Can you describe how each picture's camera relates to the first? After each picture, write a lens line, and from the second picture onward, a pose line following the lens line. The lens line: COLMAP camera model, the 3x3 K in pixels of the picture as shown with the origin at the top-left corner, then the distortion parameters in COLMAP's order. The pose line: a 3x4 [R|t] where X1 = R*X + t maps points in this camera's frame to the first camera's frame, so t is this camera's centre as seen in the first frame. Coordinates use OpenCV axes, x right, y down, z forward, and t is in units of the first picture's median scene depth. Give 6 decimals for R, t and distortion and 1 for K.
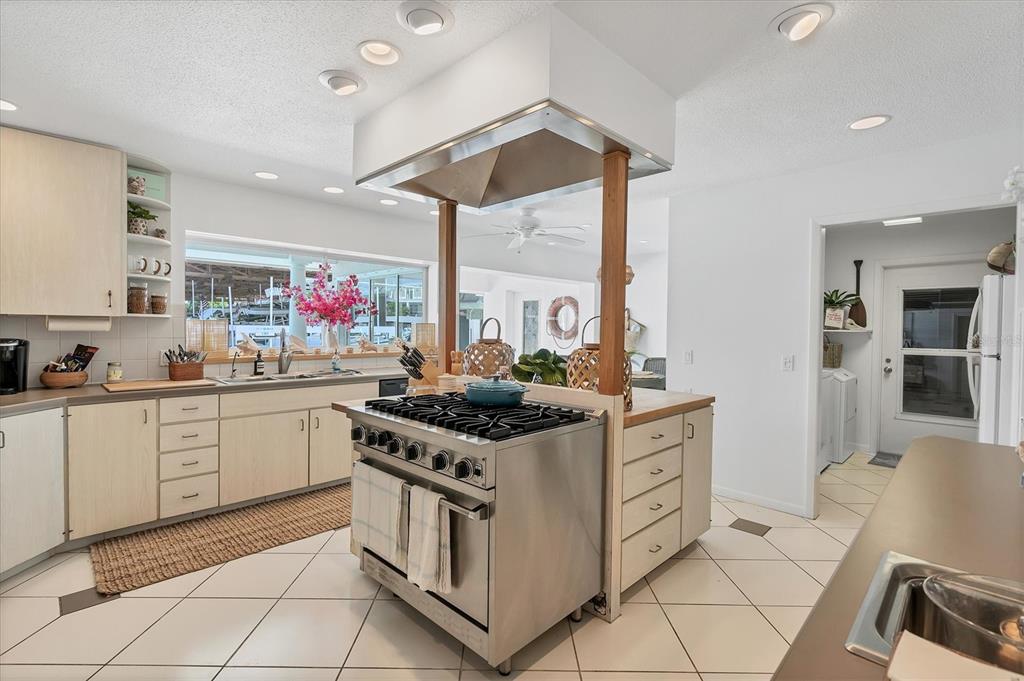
lens RADIAL K [[478.5, 0, 512.0], [0, 478.5, 335.3], [0, 0, 1]] dist [-0.000774, 0.000127]
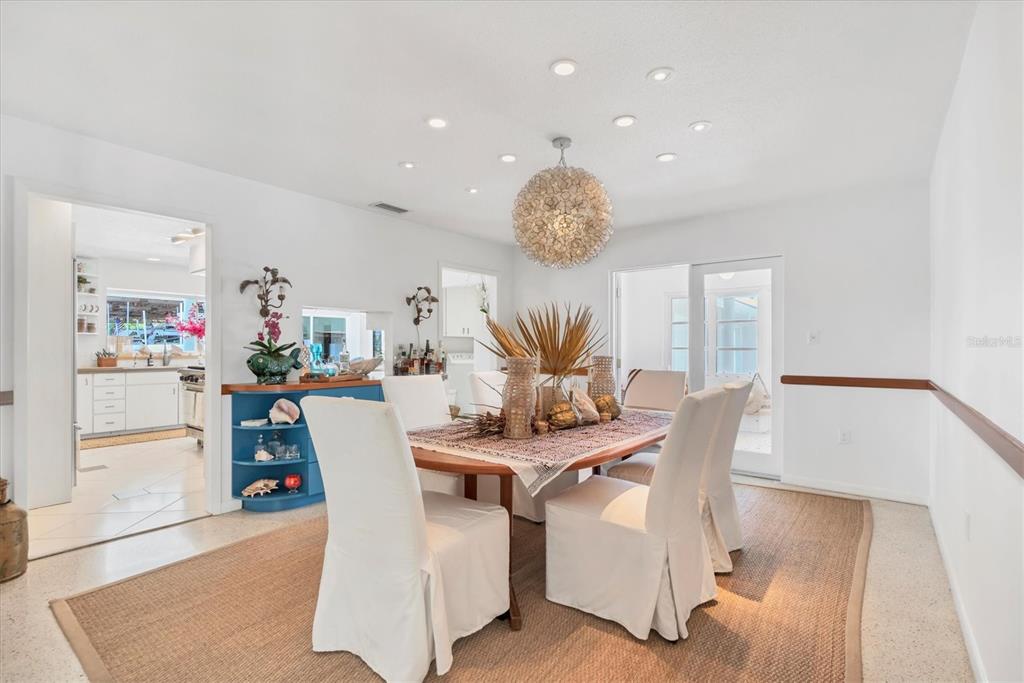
lens RADIAL K [[478.5, 0, 512.0], [0, 478.5, 348.4], [0, 0, 1]] dist [-0.000774, 0.000127]
pose [[0.993367, -0.009535, 0.114593, 0.718327], [0.011204, 0.999840, -0.013928, 0.064965], [-0.114442, 0.015120, 0.993315, -1.102964]]
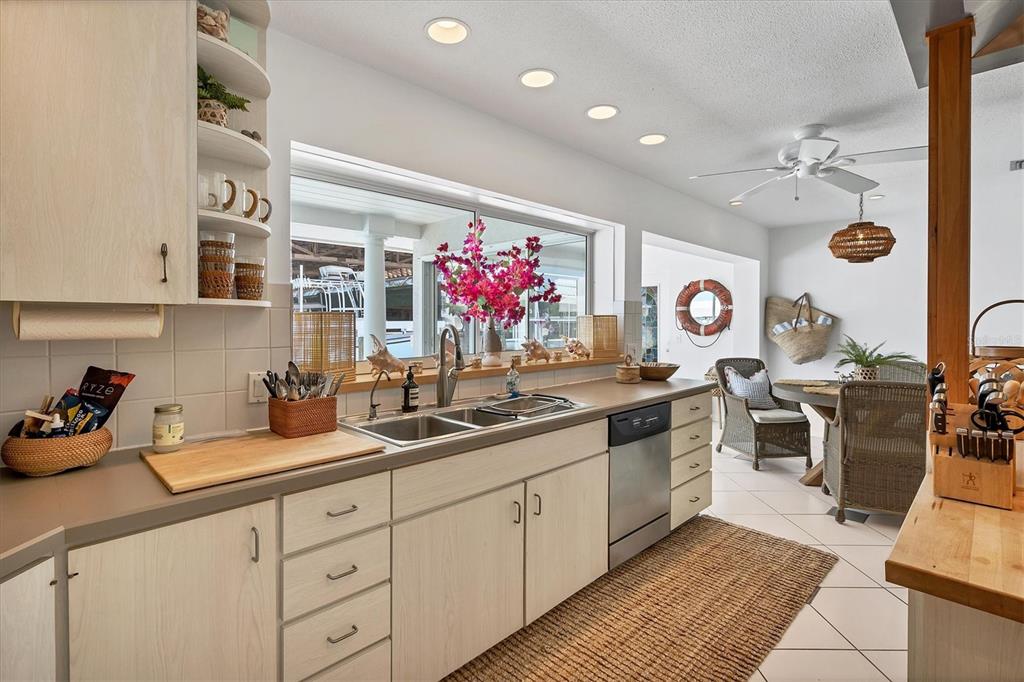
lens RADIAL K [[478.5, 0, 504.3], [0, 478.5, 324.5], [0, 0, 1]] dist [-0.000774, 0.000127]
pose [[0.999906, -0.011813, -0.007008, -0.478210], [0.011748, 0.999889, -0.009212, -0.012202], [0.007117, 0.009129, 0.999933, 0.514207]]
